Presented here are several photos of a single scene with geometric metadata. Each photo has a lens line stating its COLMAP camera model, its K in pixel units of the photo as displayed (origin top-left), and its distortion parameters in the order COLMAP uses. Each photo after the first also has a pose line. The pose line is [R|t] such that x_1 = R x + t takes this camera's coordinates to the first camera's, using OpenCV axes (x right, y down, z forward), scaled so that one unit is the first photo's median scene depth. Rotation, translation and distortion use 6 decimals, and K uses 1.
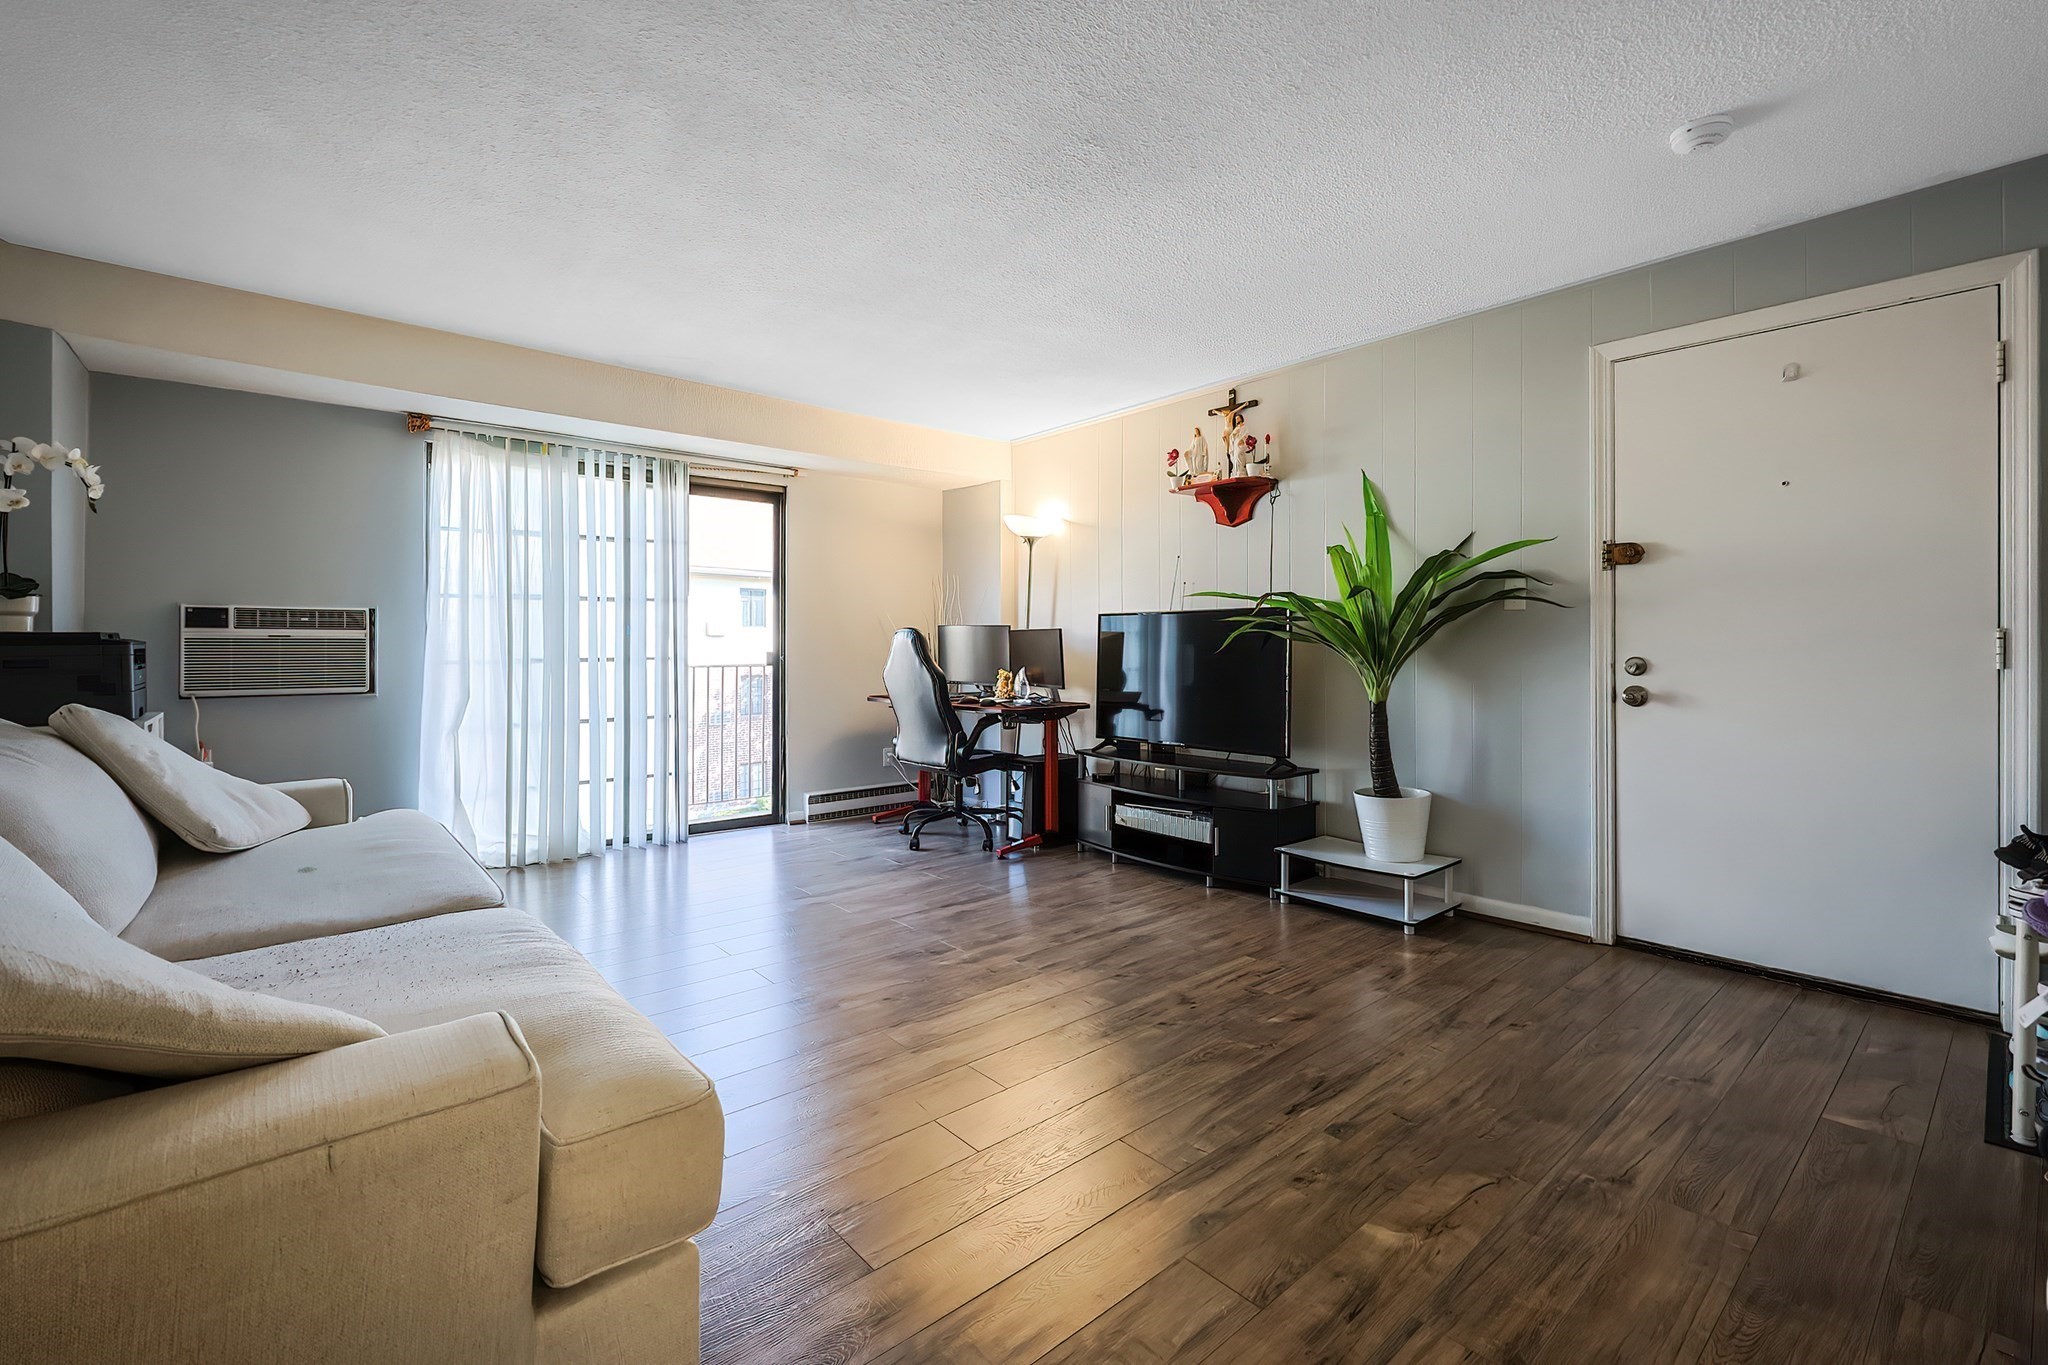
lens RADIAL K [[927.4, 0, 1051.6], [0, 927.4, 636.1], [0, 0, 1]] dist [0.004294, 0.000106]
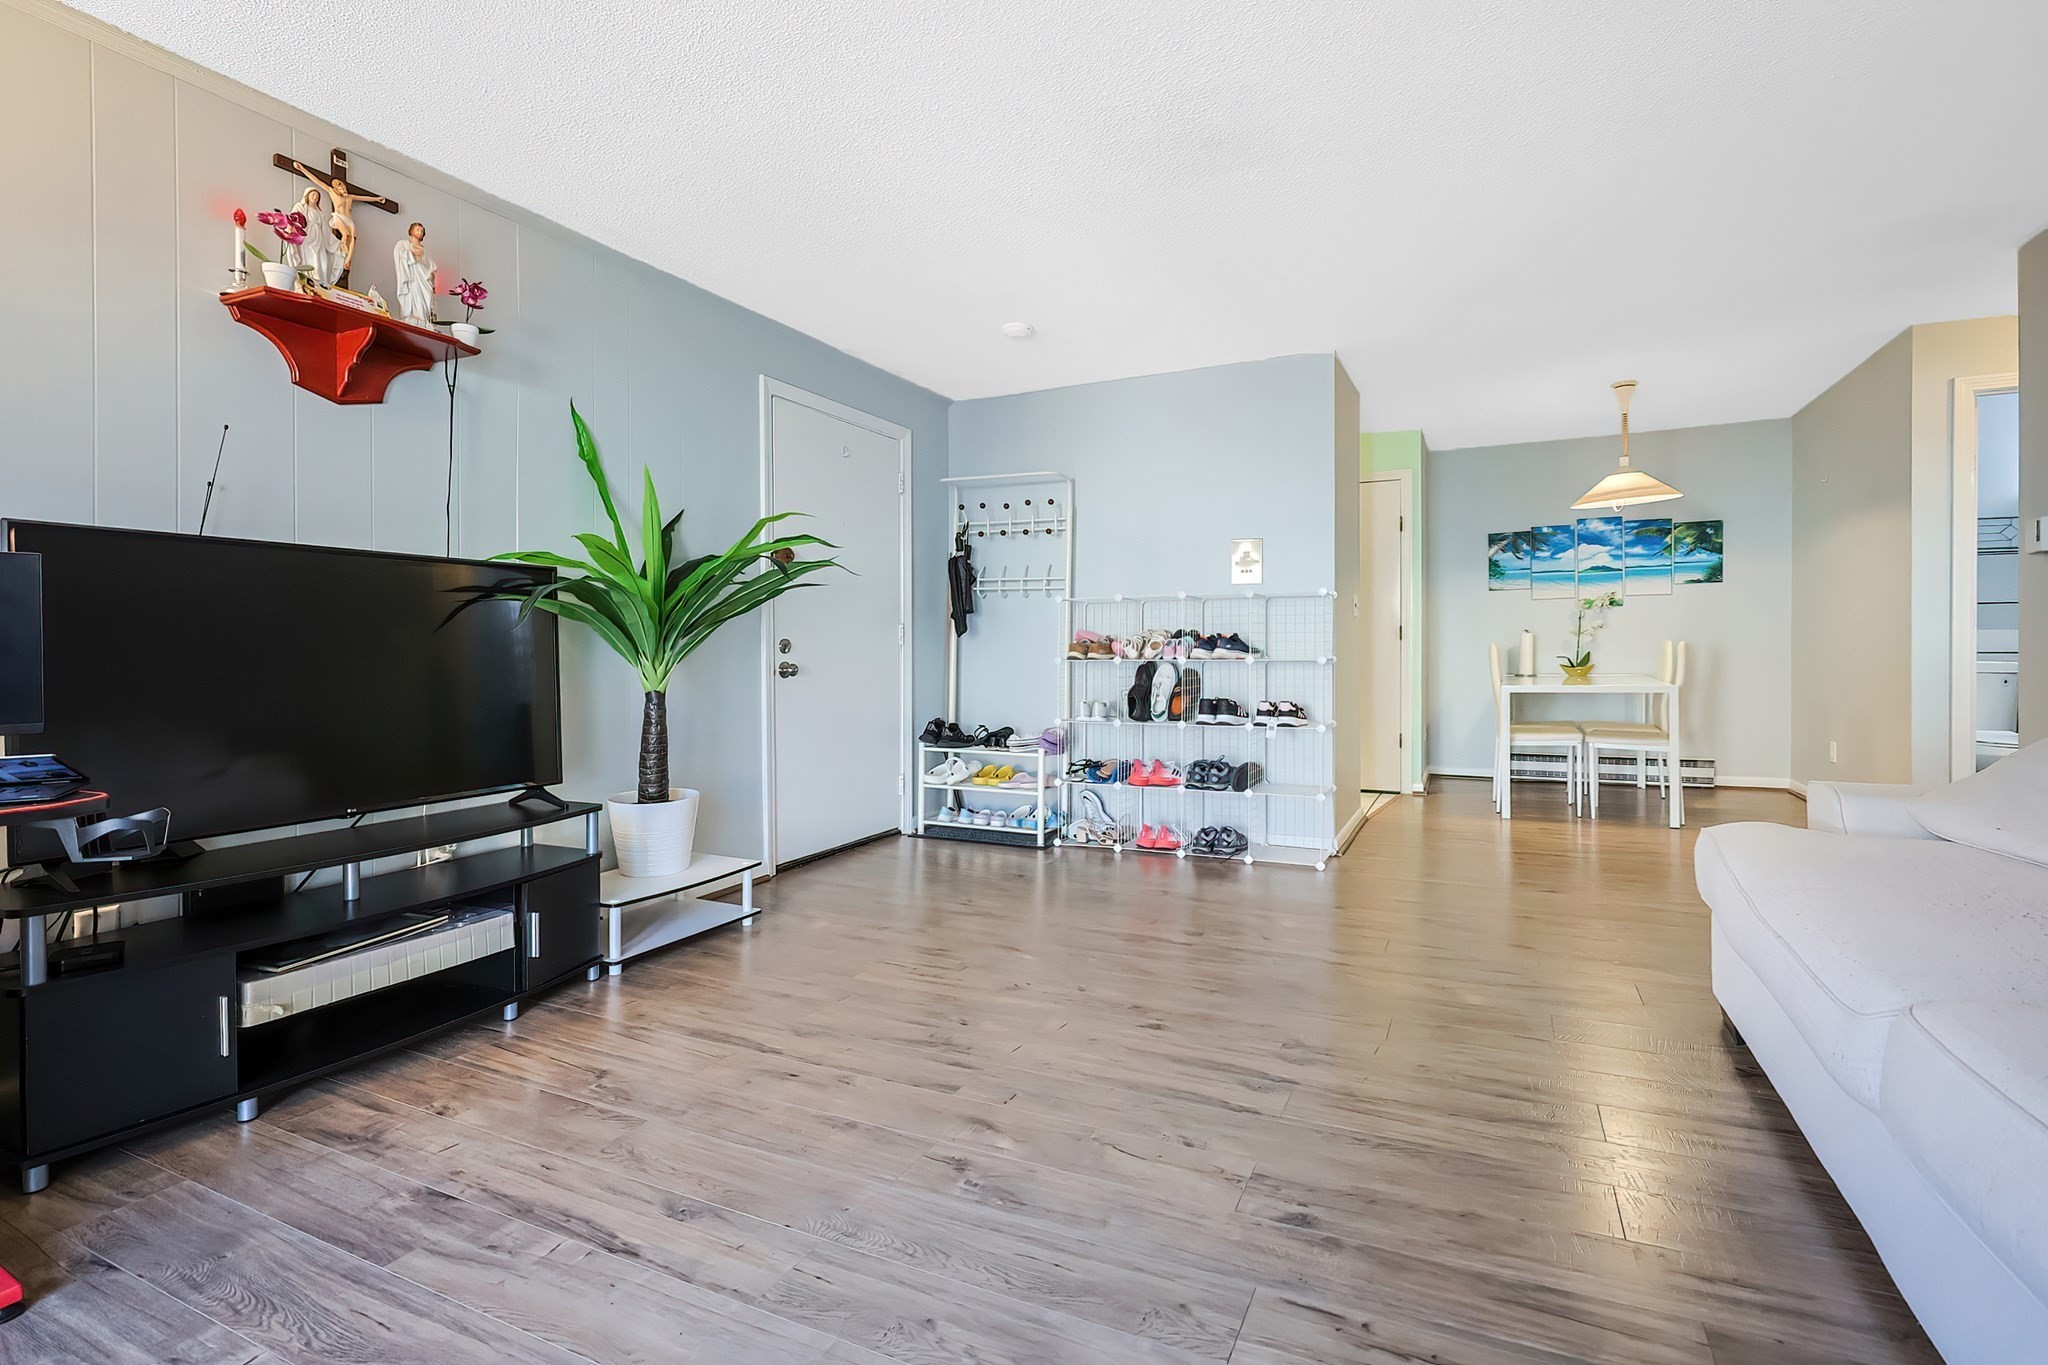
lens RADIAL K [[857.3, 0, 1058.3], [0, 857.3, 642.7], [0, 0, 1]] dist [-0.004465, 0.000922]
pose [[-0.358760, 0.002423, 0.933427, -0.580189], [0.000741, 0.999997, -0.002311, 0.032183], [-0.933430, -0.000137, -0.358760, 1.058582]]
